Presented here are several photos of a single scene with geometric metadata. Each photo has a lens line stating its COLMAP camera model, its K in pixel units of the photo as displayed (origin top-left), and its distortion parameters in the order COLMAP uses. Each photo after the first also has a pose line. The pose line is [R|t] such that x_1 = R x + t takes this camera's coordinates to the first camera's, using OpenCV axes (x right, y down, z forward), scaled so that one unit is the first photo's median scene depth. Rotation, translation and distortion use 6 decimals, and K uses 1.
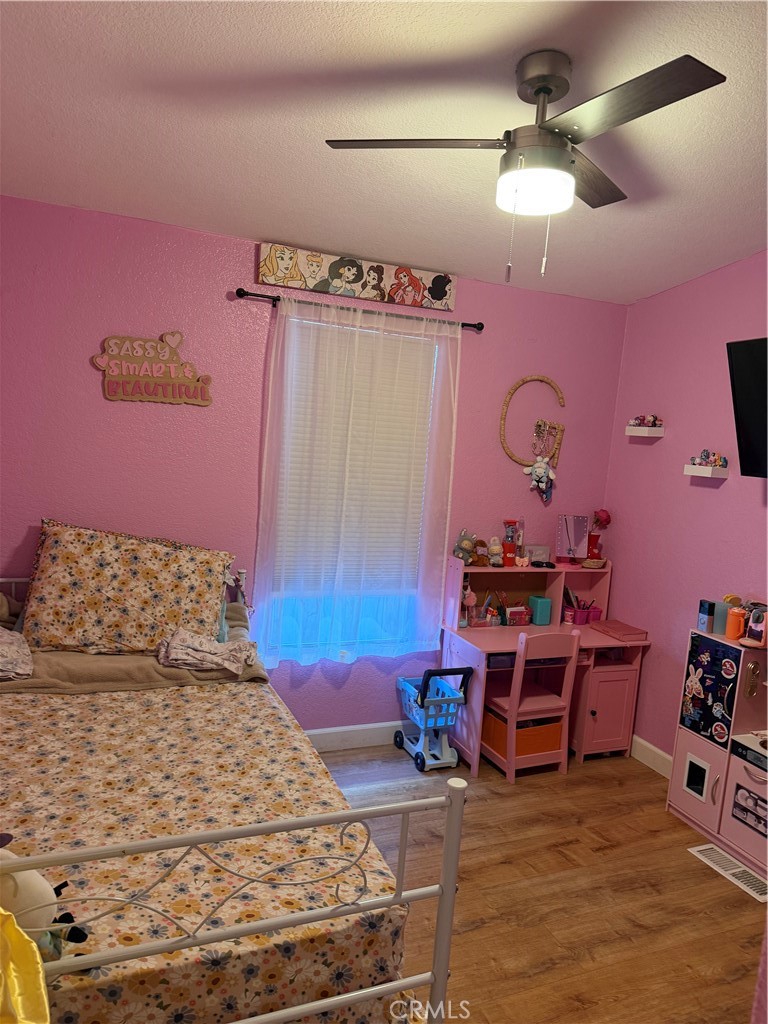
lens RADIAL K [[712.8, 0, 382.9], [0, 712.8, 523.6], [0, 0, 1]] dist [0.115105, -0.186476]
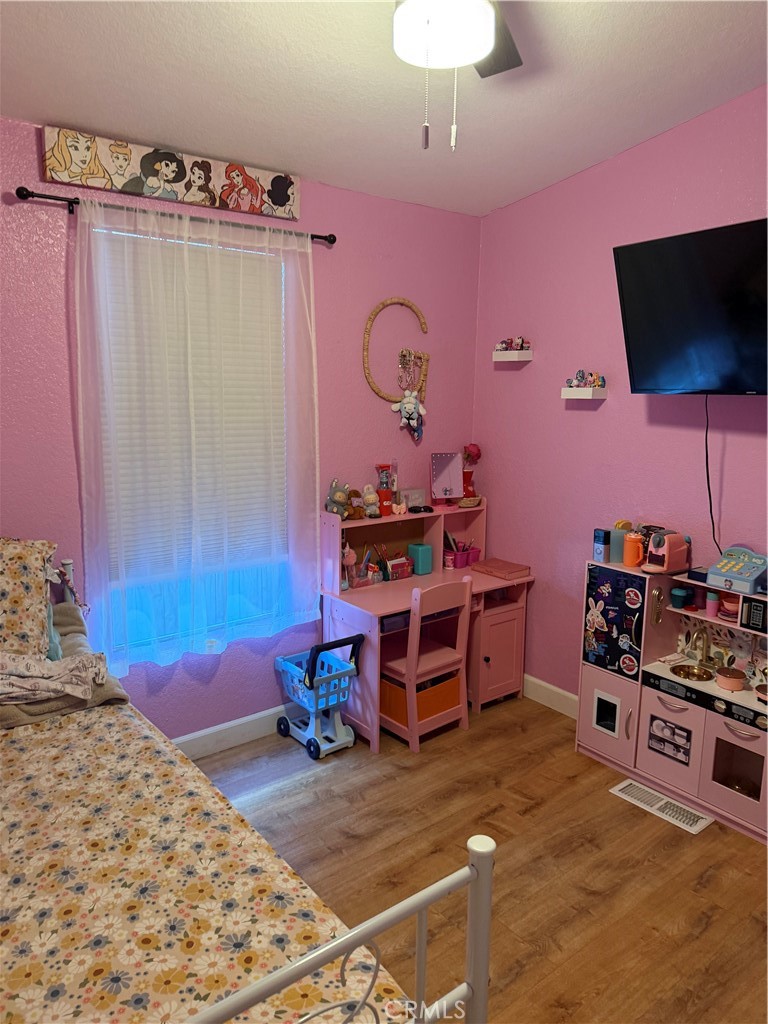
lens RADIAL K [[712.2, 0, 384.0], [0, 712.2, 512.0], [0, 0, 1]] dist [0.118679, -0.190819]
pose [[0.961426, -0.110776, 0.251770, -0.057787], [0.095491, 0.992810, 0.072178, -0.010906], [-0.257955, -0.045352, 0.965092, 0.153857]]
